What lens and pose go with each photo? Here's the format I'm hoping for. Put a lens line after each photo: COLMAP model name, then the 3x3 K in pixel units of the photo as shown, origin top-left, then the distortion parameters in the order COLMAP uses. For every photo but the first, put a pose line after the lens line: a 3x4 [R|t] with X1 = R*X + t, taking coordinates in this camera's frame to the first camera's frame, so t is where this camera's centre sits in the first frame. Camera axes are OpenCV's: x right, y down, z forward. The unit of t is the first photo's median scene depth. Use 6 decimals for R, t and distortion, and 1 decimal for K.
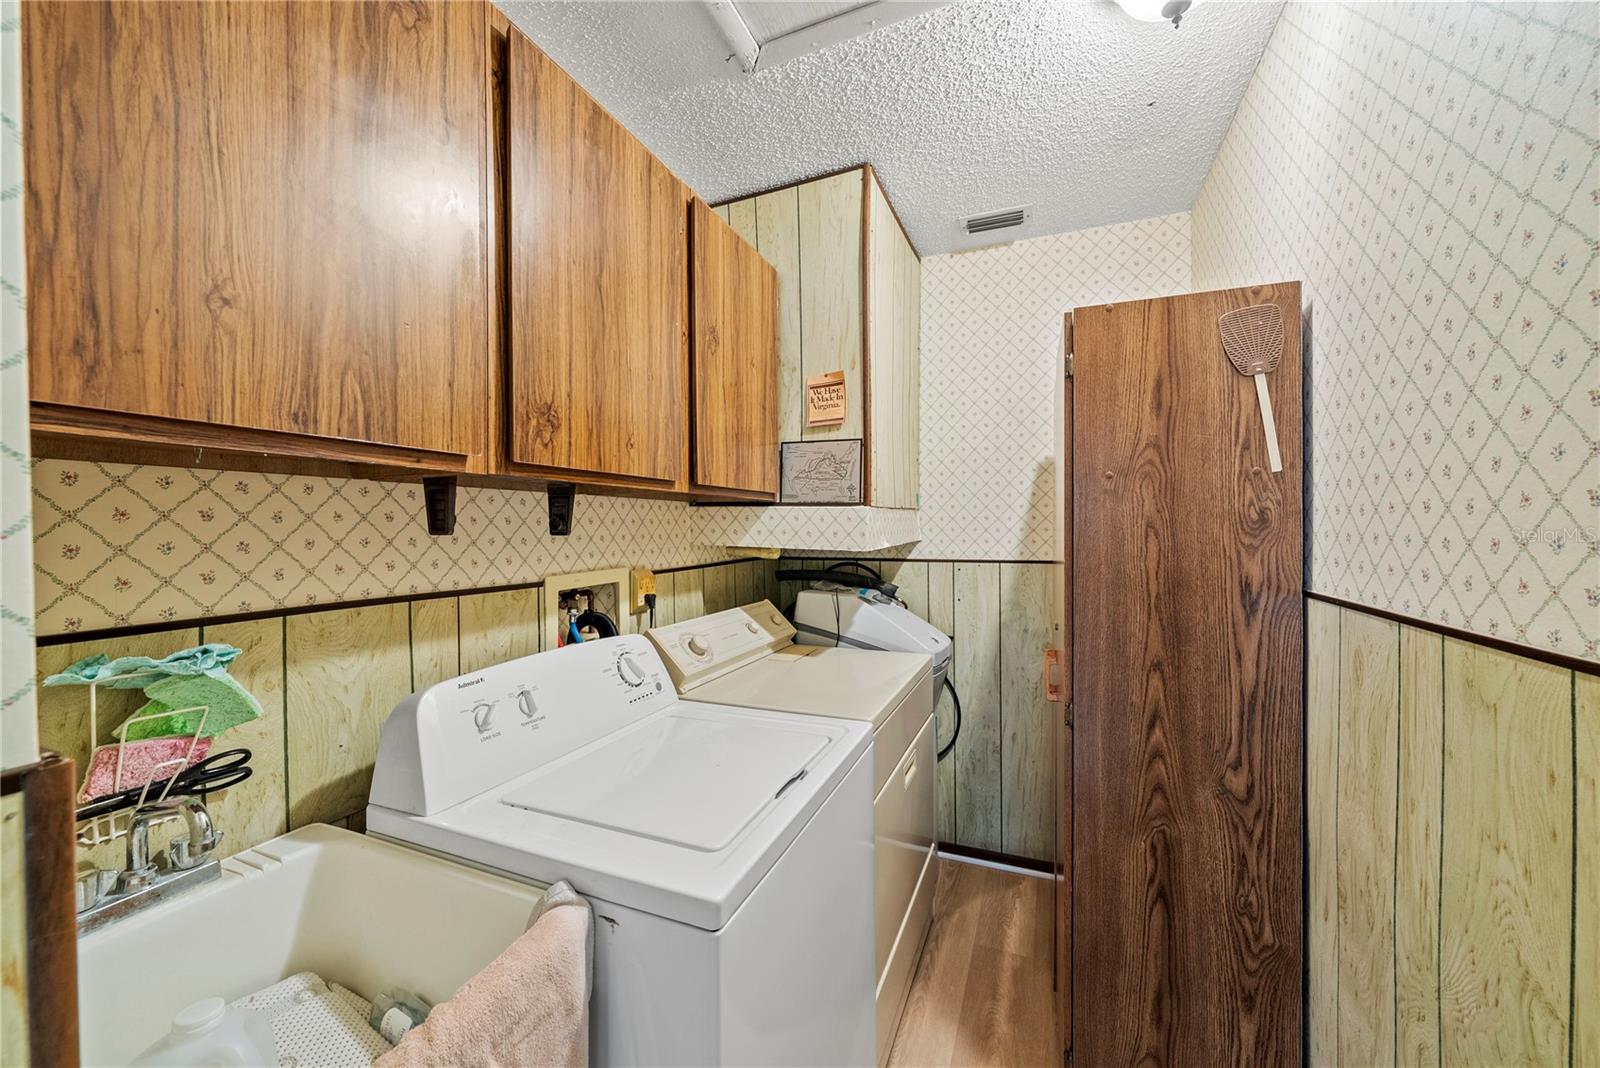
lens RADIAL K [[580.5, 0, 804.9], [0, 580.5, 531.0], [0, 0, 1]] dist [0.001031, 0.000029]
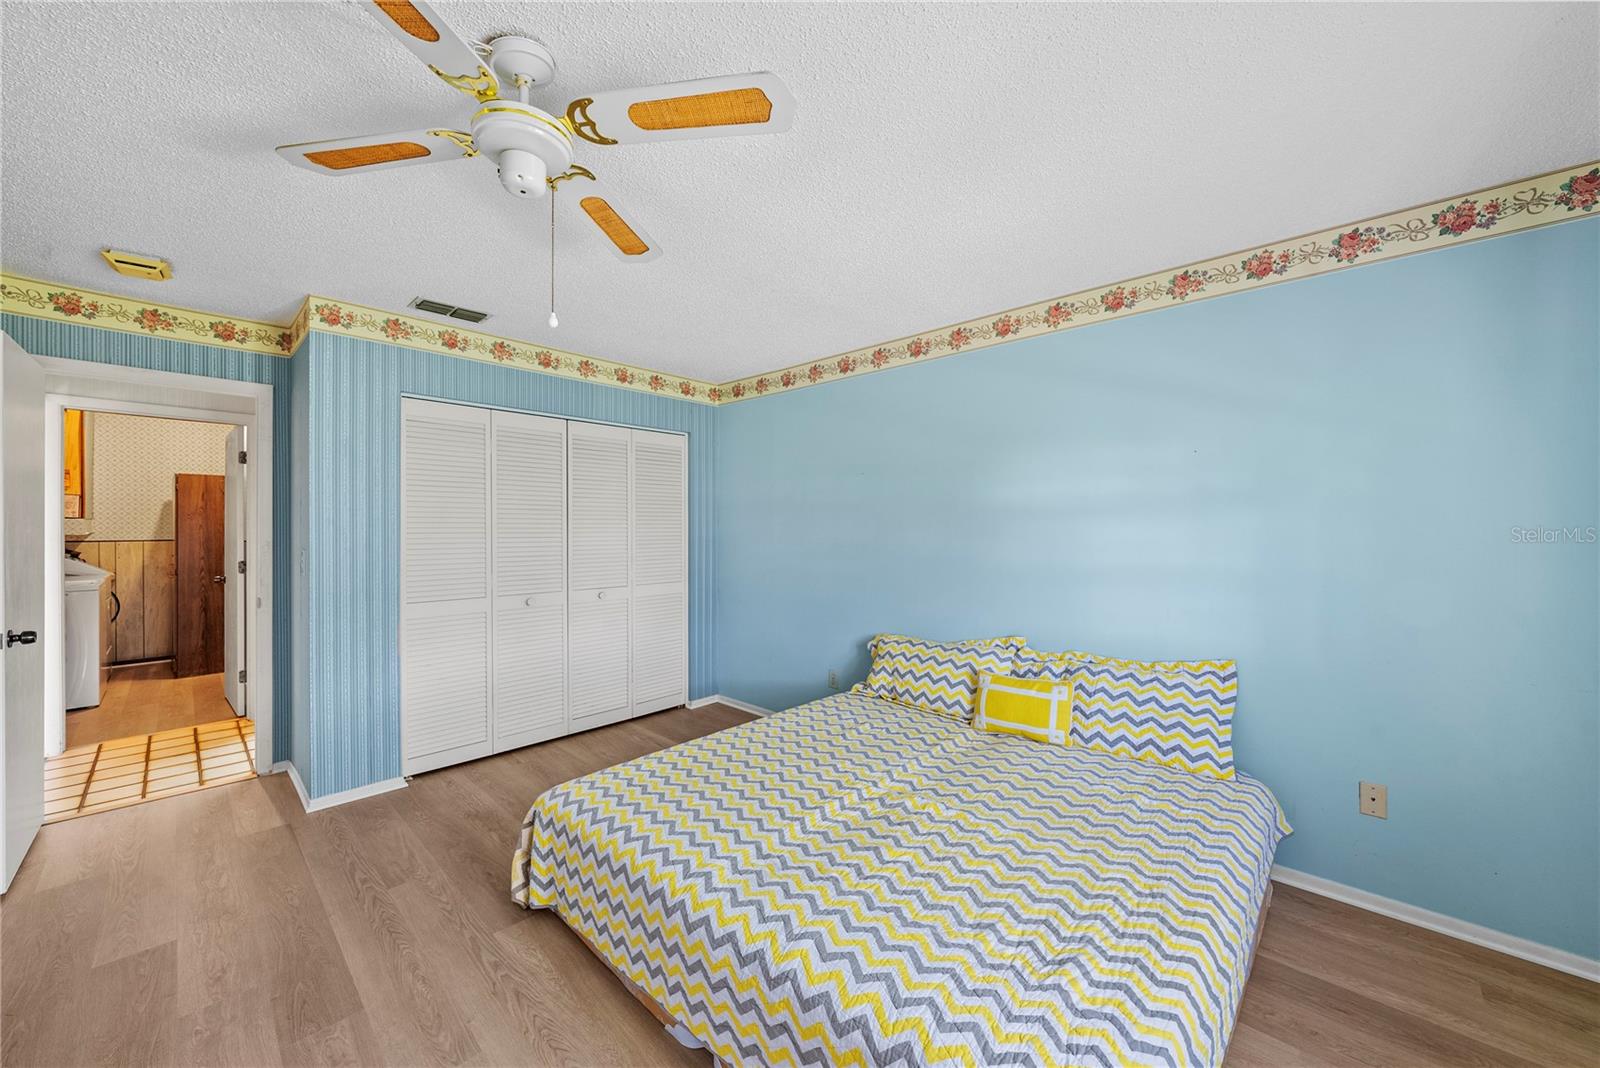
lens RADIAL K [[580.5, 0, 806.4], [0, 580.5, 536.4], [0, 0, 1]] dist [0.001031, 0.000029]
pose [[0.342186, 0.007329, 0.939604, -1.313051], [0.008468, 0.999905, -0.010883, 0.103135], [-0.939594, 0.011680, 0.342092, -3.206365]]
